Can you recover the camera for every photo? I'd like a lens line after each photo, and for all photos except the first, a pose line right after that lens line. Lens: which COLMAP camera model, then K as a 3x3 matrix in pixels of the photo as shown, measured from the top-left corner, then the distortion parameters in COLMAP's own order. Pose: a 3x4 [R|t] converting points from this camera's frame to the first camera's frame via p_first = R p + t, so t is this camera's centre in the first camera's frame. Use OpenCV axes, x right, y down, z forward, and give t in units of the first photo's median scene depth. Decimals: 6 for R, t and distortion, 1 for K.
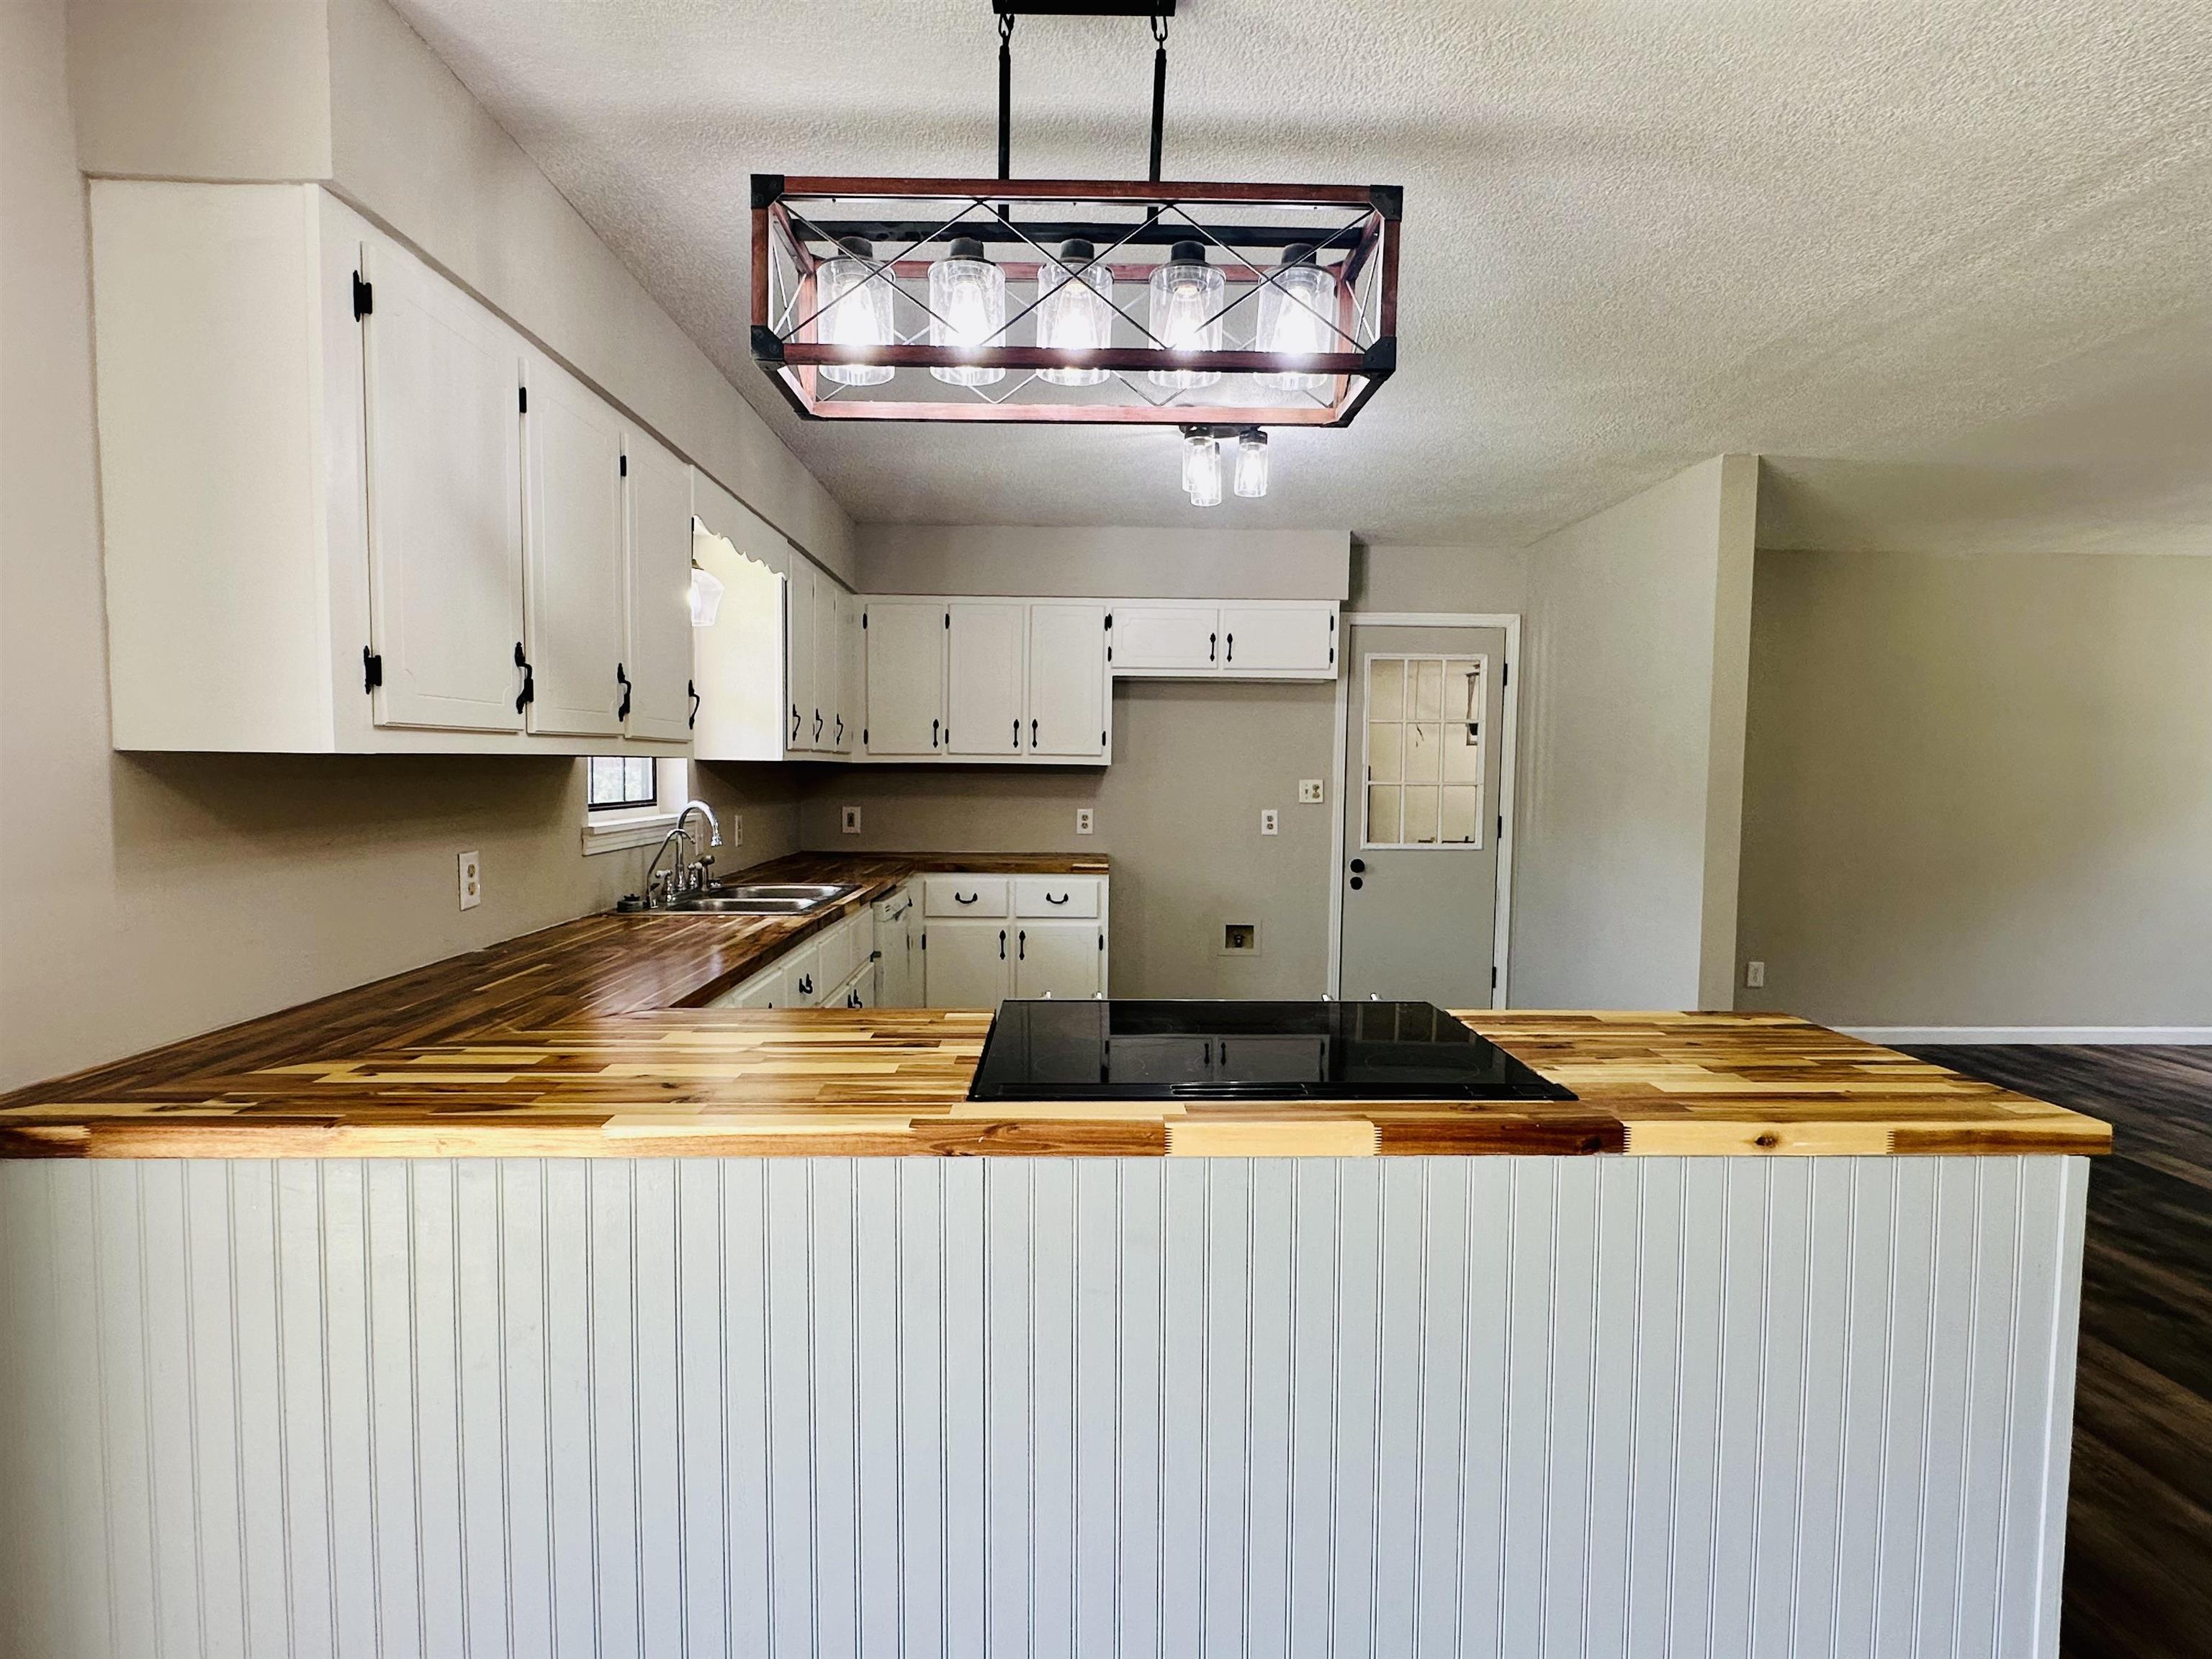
lens RADIAL K [[1147.9, 0, 1098.5], [0, 1147.9, 839.3], [0, 0, 1]] dist [-0.005921, 0.003598]
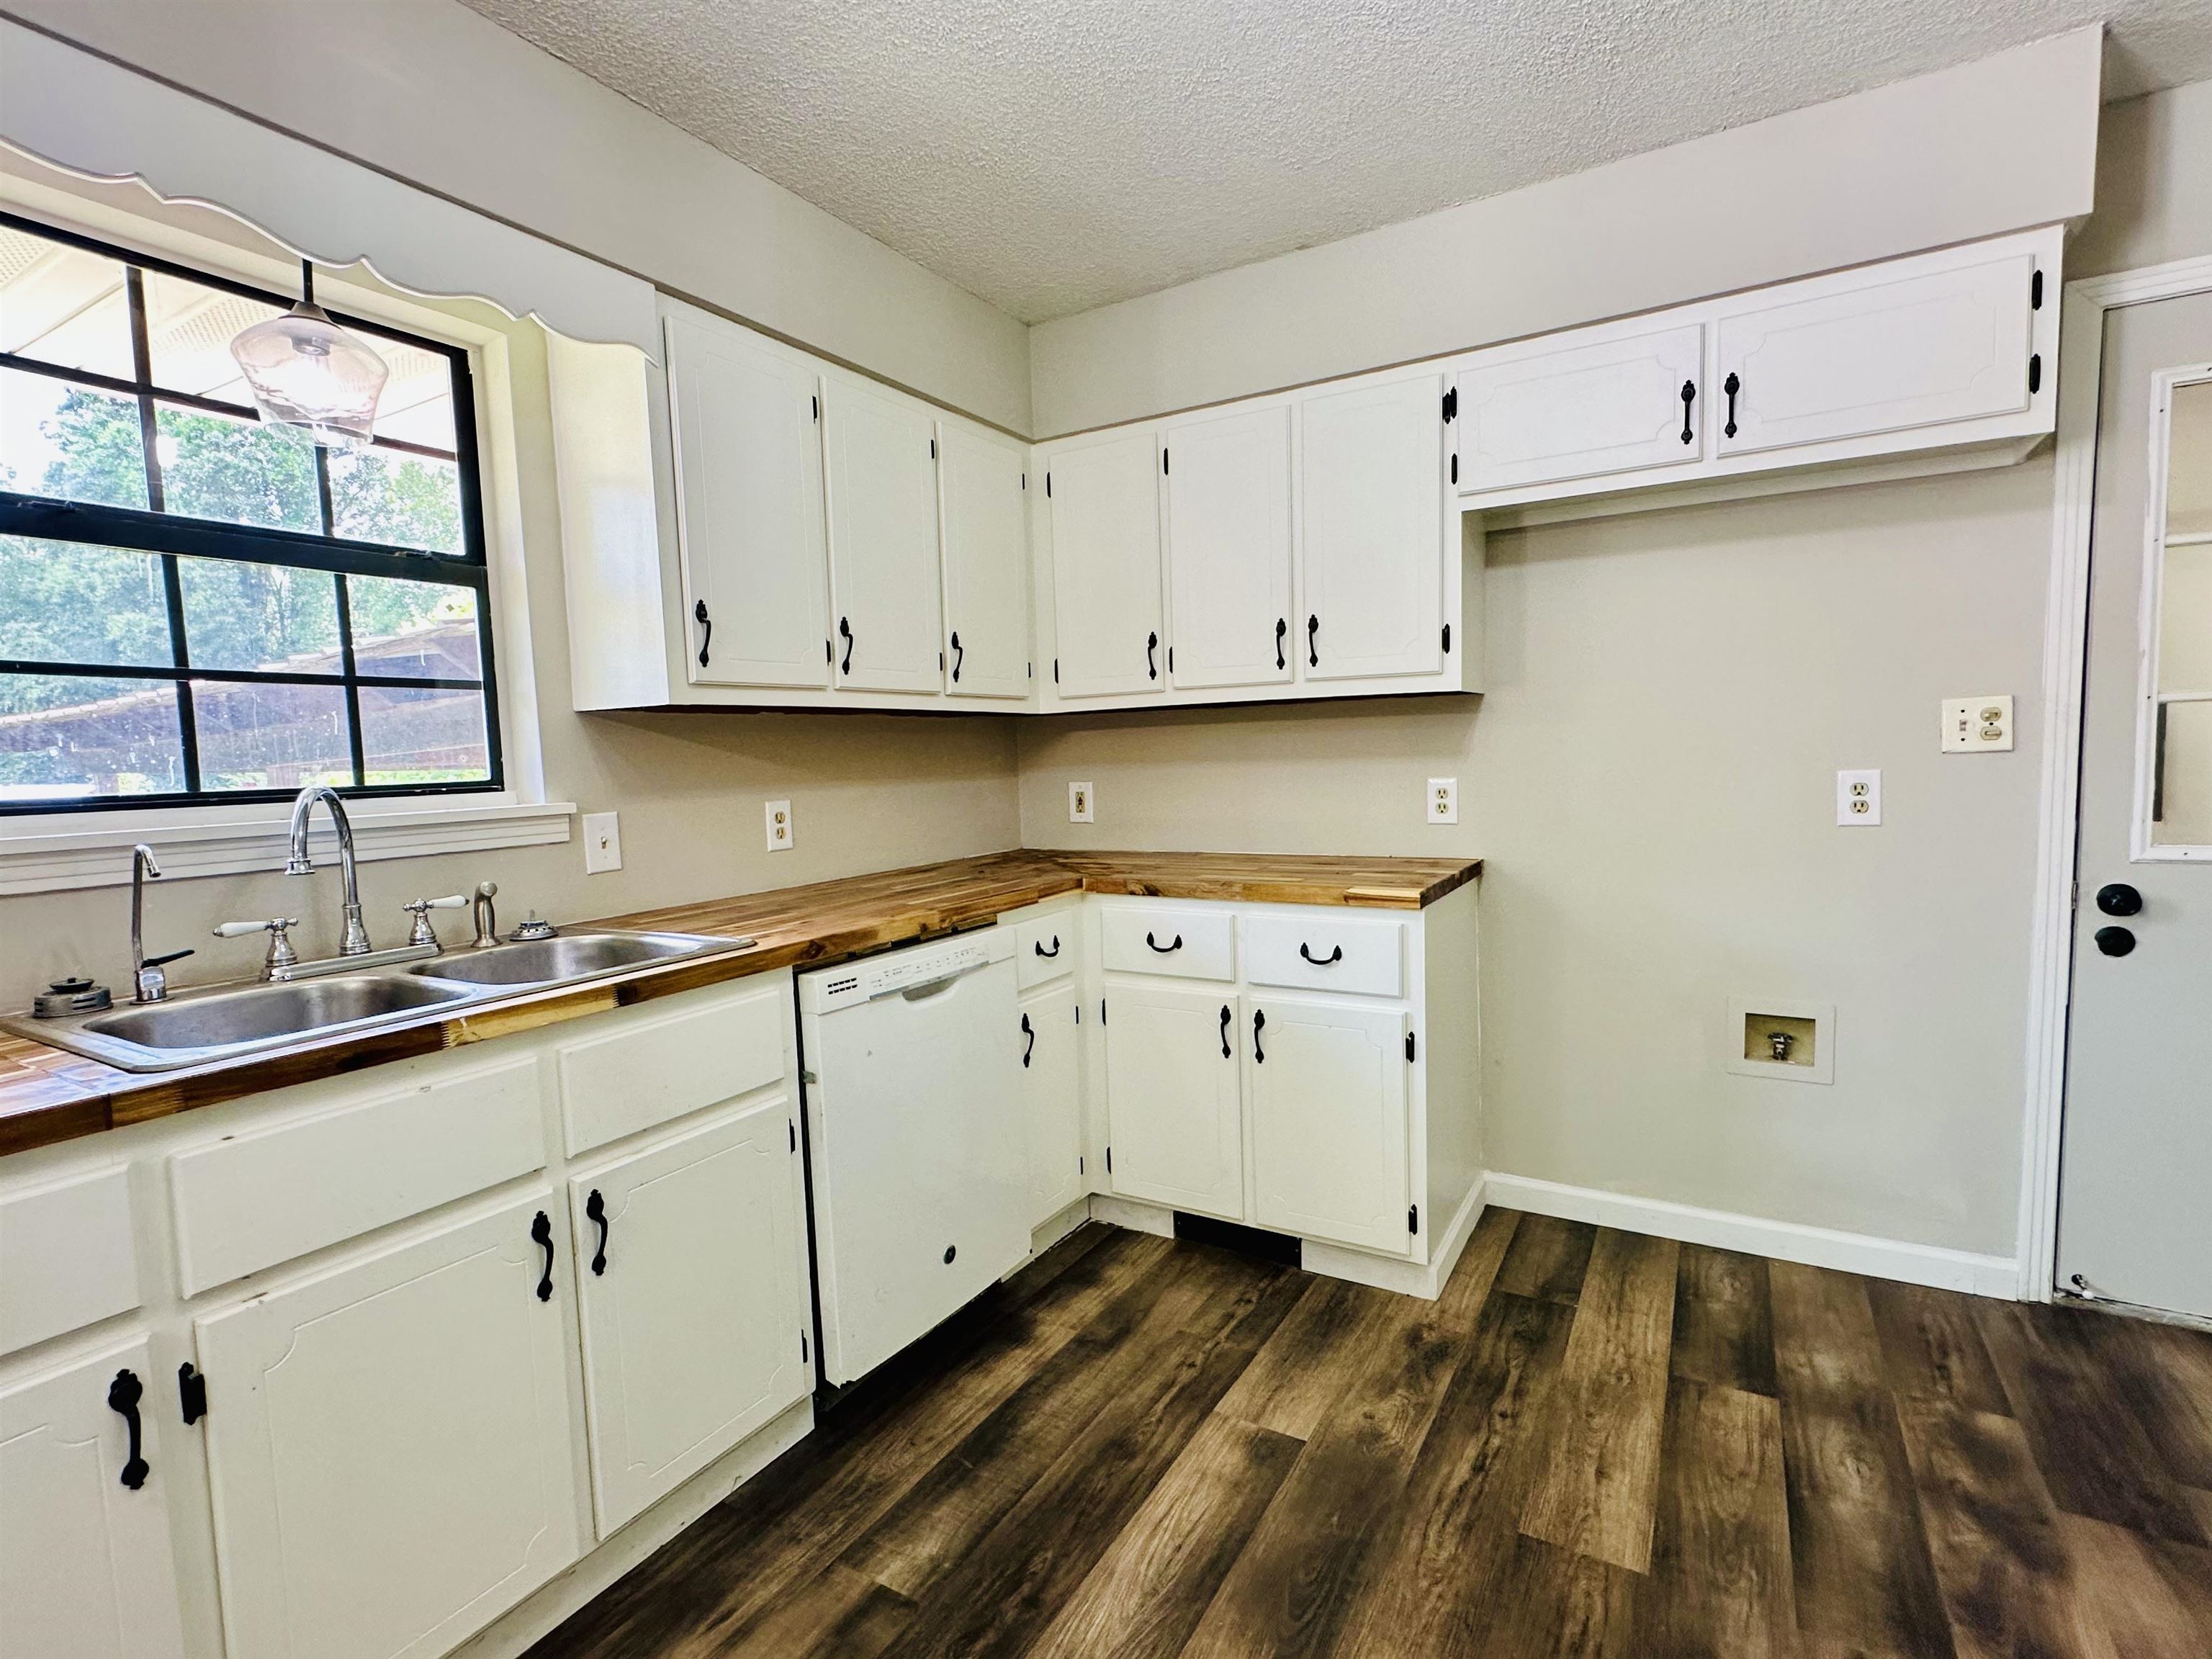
lens RADIAL K [[1051.3, 0, 1100.8], [0, 1051.3, 836.7], [0, 0, 1]] dist [-0.002920, -0.000269]
pose [[0.846299, 0.006192, -0.532673, 0.124922], [0.007452, 0.999697, 0.023459, -0.012065], [0.532657, -0.023823, 0.845996, 0.523413]]
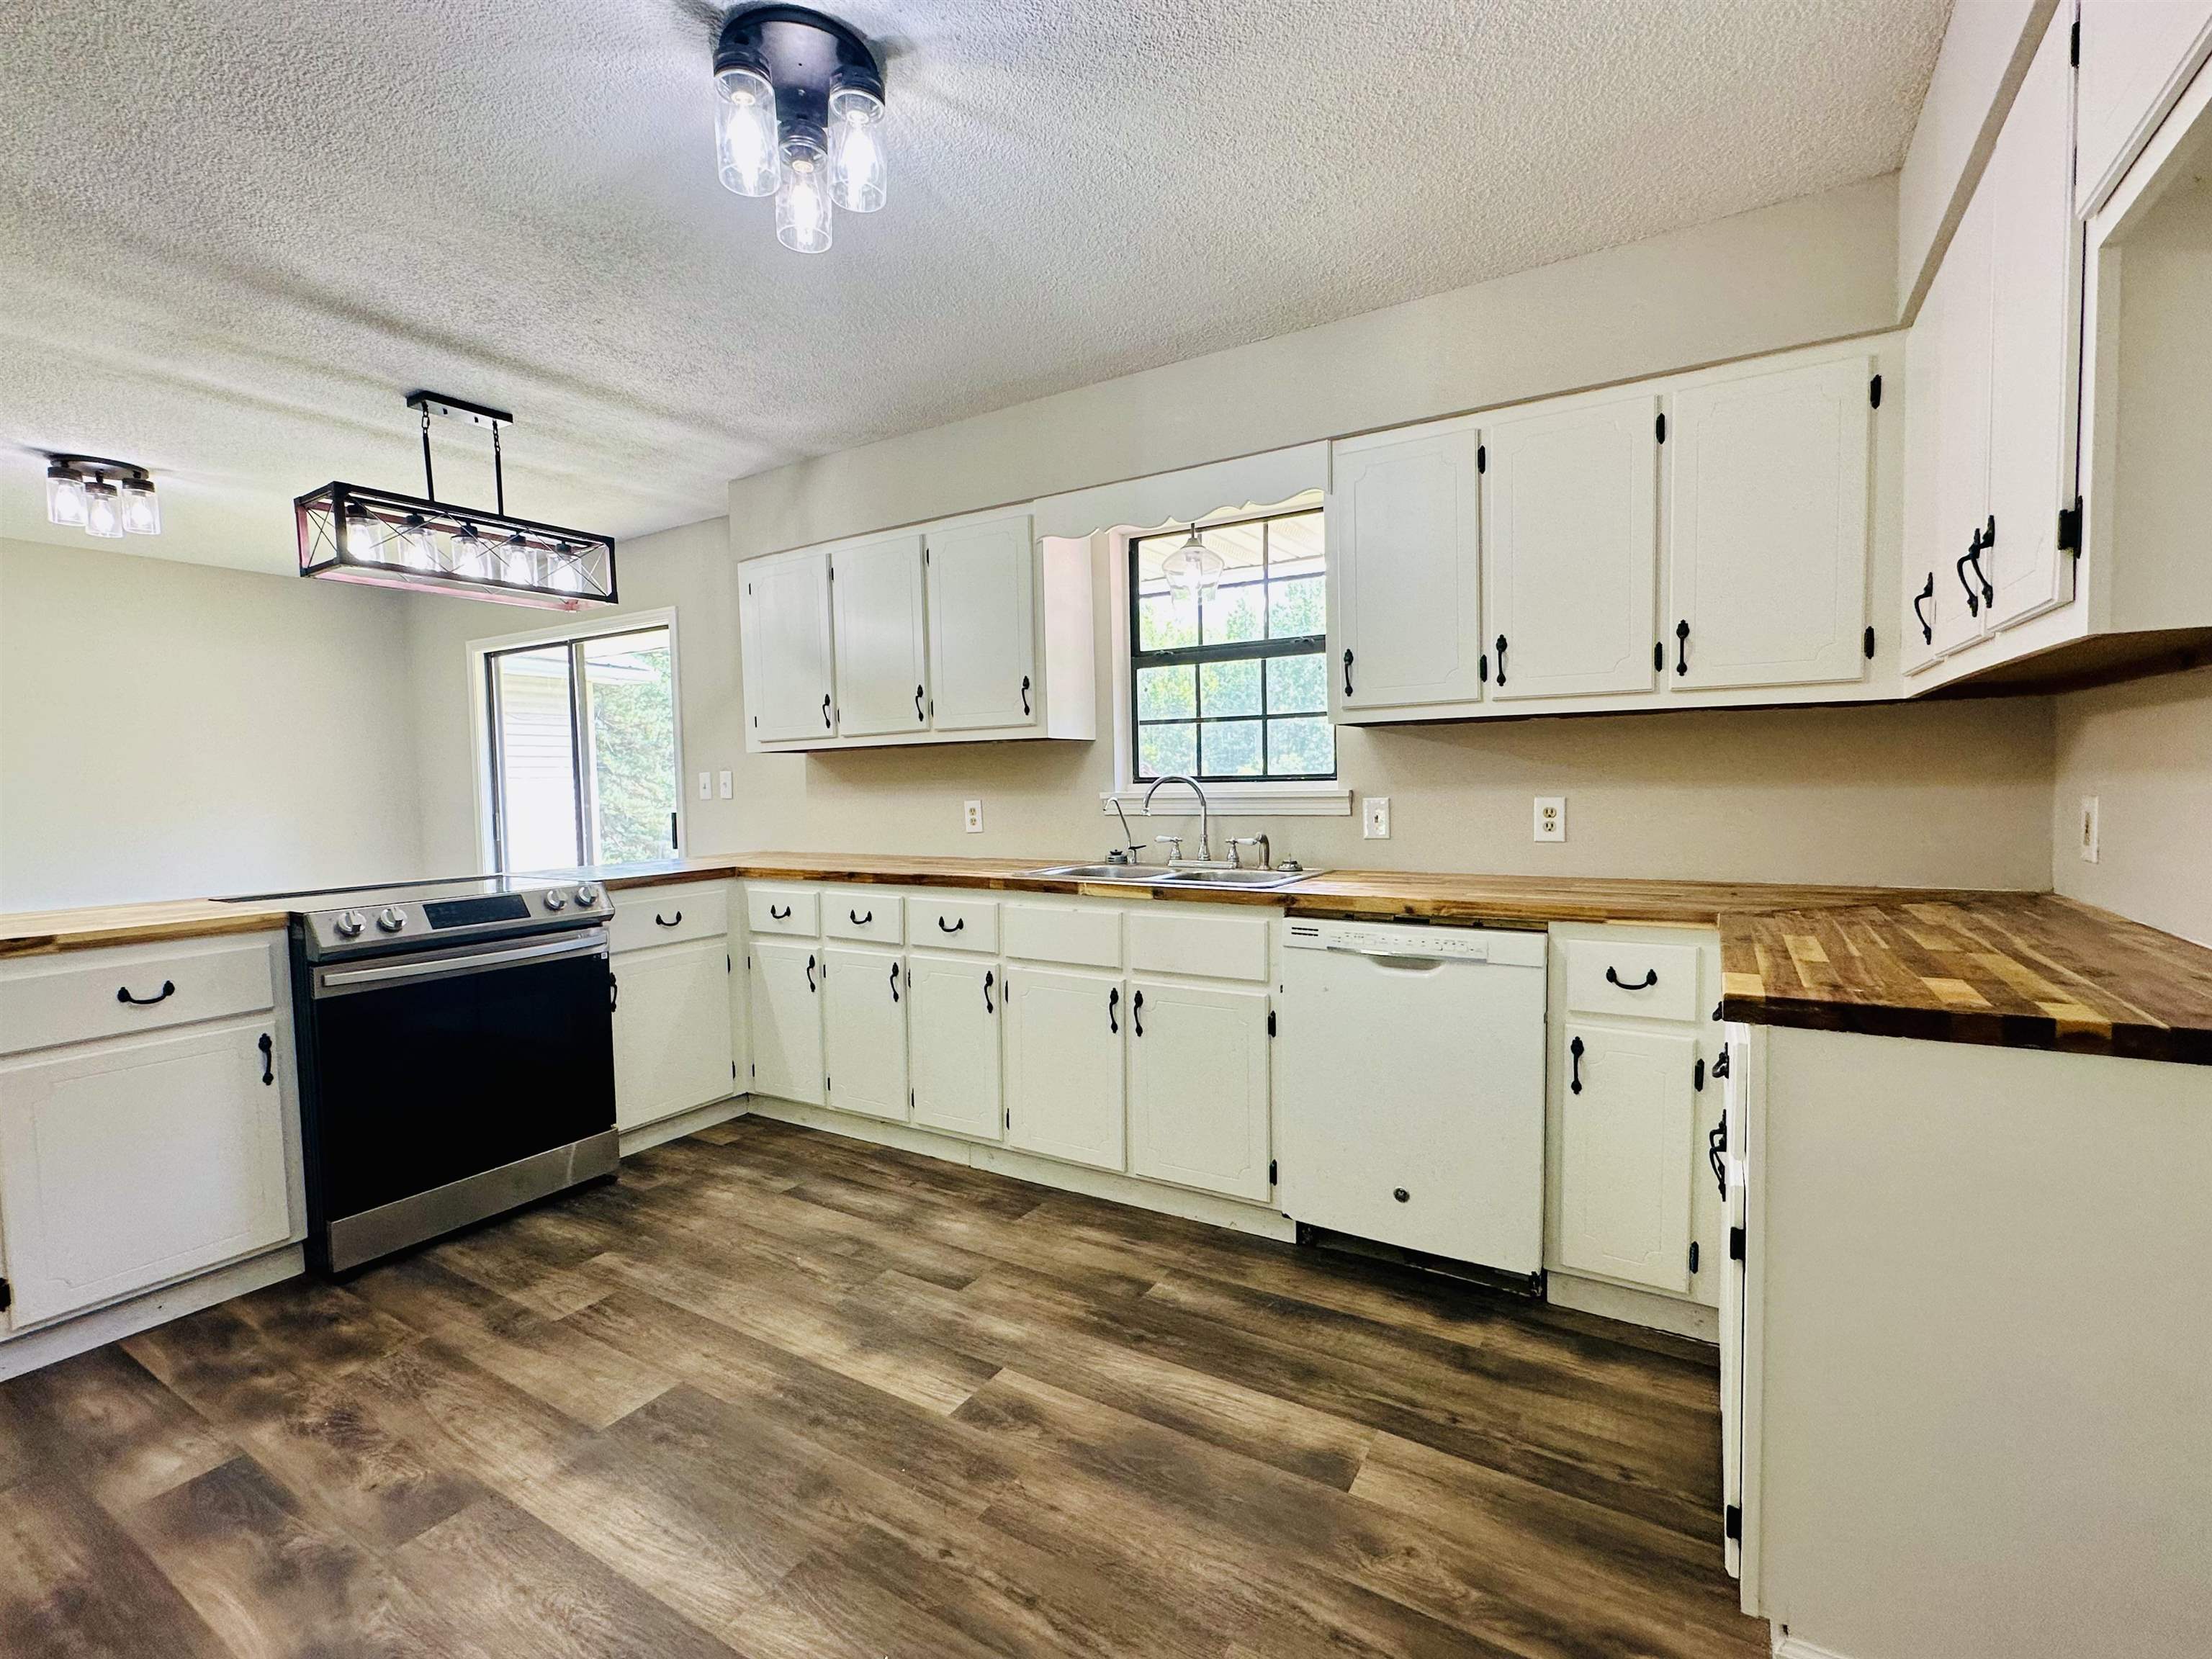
lens RADIAL K [[993.5, 0, 1099.3], [0, 993.5, 832.6], [0, 0, 1]] dist [-0.001588, 0.001142]
pose [[-0.542680, 0.045430, -0.838710, 0.298726], [-0.038477, 0.996143, 0.078854, -0.032139], [0.839058, 0.075063, -0.538839, 0.948929]]
